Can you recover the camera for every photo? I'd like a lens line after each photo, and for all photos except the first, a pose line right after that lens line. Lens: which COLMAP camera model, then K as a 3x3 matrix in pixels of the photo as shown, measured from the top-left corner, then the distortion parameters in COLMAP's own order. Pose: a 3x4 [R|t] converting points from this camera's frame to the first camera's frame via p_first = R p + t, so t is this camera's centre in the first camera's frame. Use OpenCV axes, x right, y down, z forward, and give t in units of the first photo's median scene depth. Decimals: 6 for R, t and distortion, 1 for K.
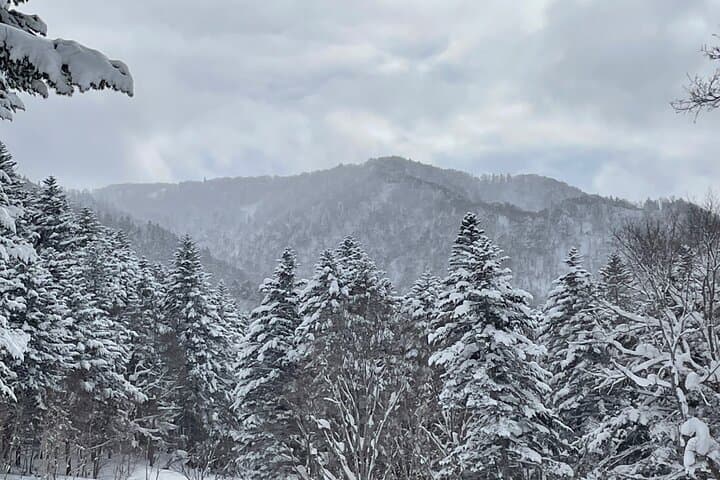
lens RADIAL K [[1283.0, 0, 360.0], [0, 1283.0, 240.0], [0, 0, 1]] dist [0.060124, 0.313599]
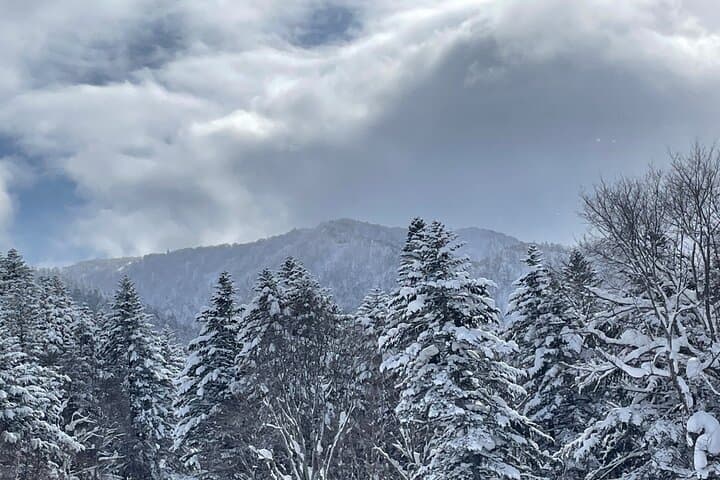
lens RADIAL K [[1163.7, 0, 360.0], [0, 1163.7, 240.0], [0, 0, 1]] dist [0.040680, 0.335255]
pose [[0.997429, -0.060433, 0.038521, 0.012336], [0.062456, 0.996603, -0.053678, 0.040043], [-0.035146, 0.055946, 0.997815, 0.181097]]
